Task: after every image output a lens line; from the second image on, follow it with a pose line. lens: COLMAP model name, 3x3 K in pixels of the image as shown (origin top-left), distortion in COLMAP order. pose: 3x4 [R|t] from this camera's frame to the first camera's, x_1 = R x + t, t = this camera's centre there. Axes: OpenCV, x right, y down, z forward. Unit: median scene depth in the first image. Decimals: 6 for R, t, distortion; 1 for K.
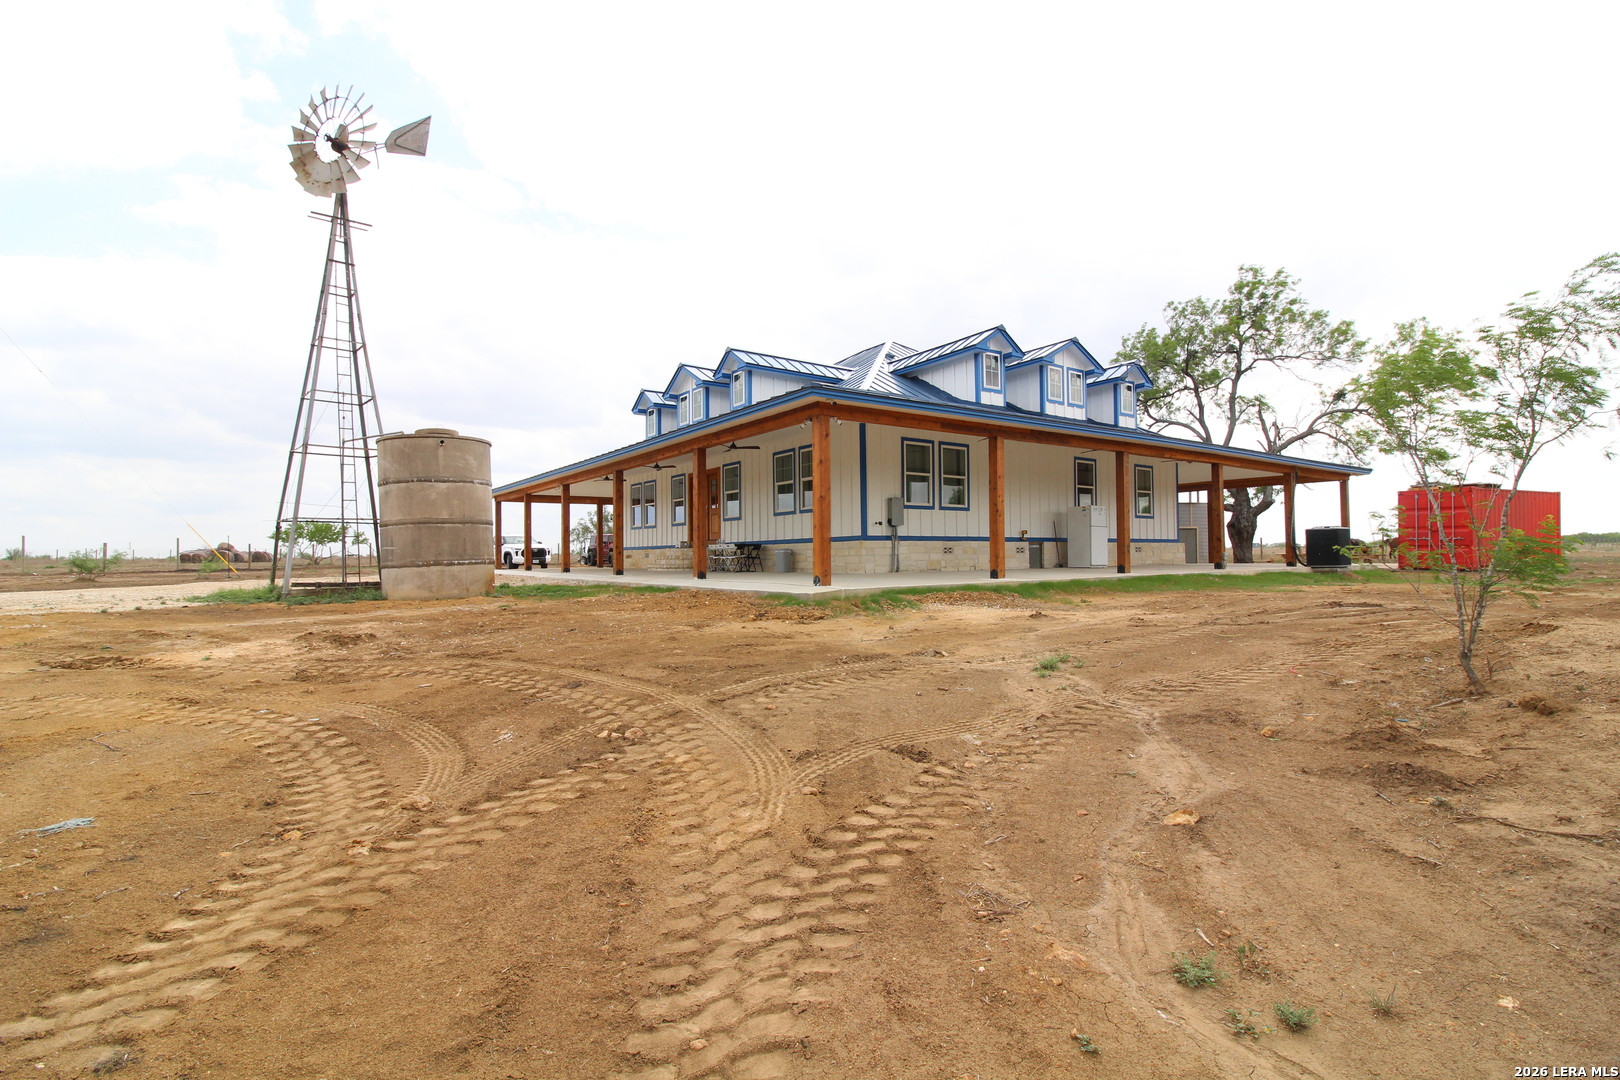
lens RADIAL K [[754.6, 0, 811.4], [0, 754.6, 544.5], [0, 0, 1]] dist [0.003994, -0.012985]
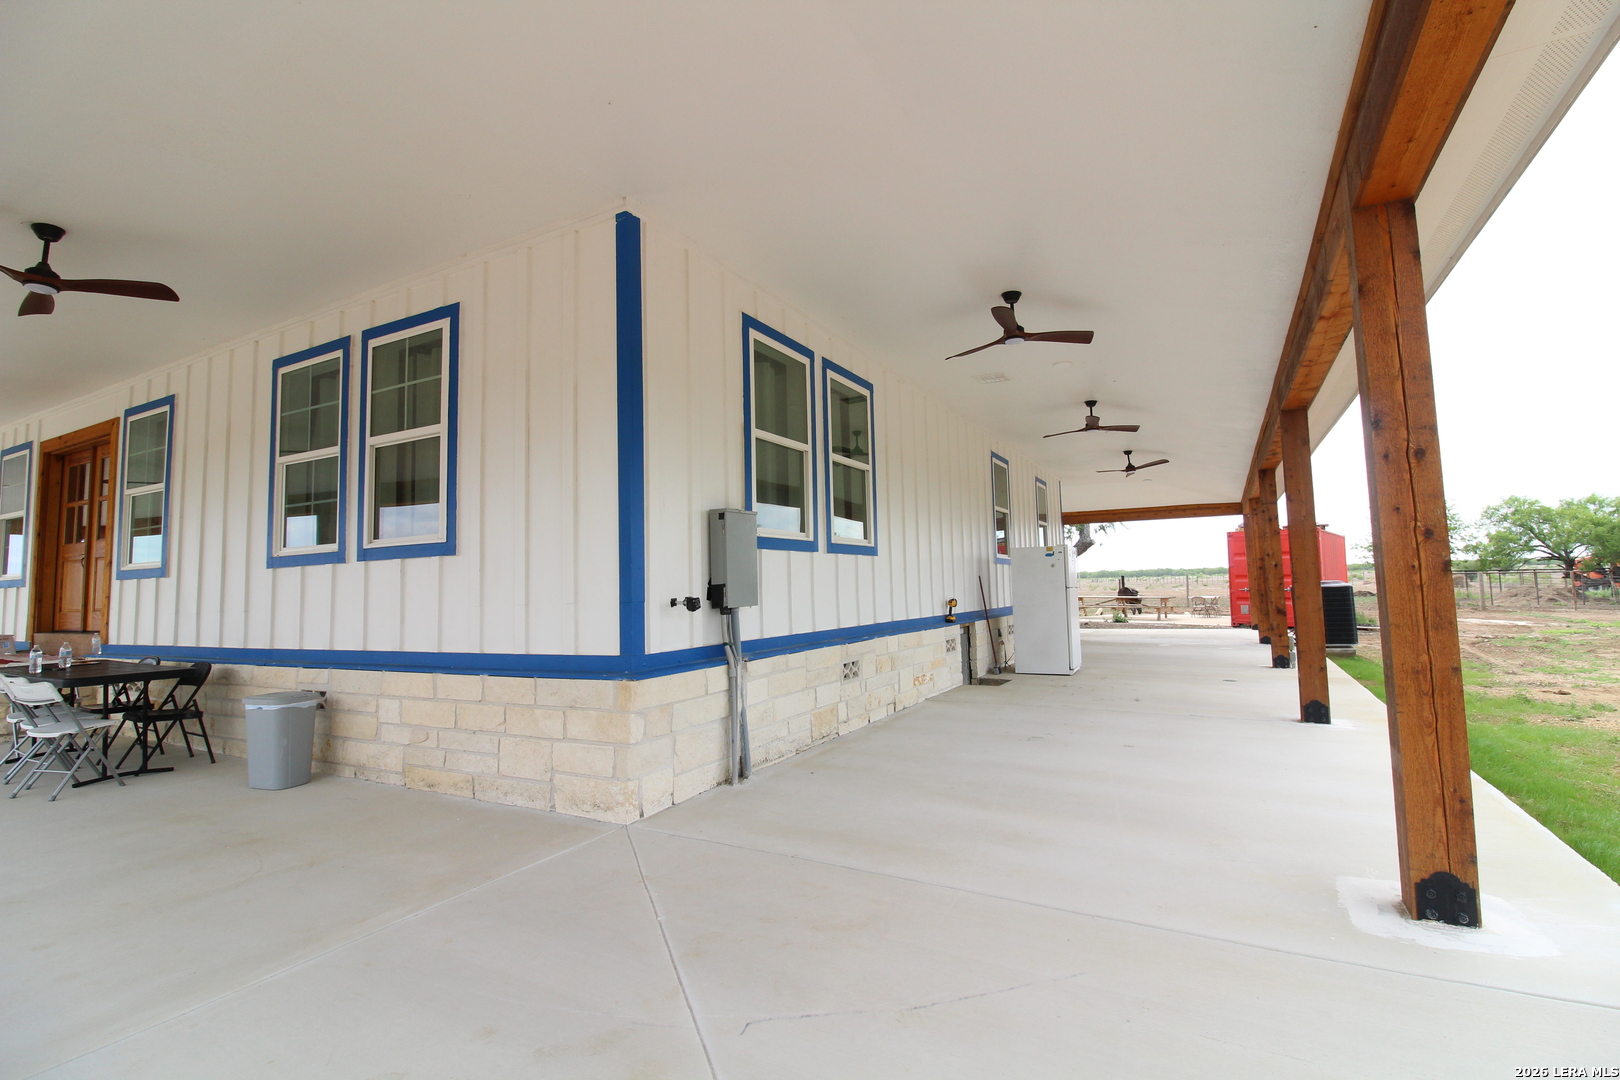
lens RADIAL K [[754.6, 0, 813.5], [0, 754.6, 527.9], [0, 0, 1]] dist [0.003994, -0.012985]
pose [[0.892399, 0.021661, 0.450727, 0.009098], [0.010032, 0.997648, -0.067807, -0.033949], [-0.451136, 0.065033, 0.890083, 0.697938]]
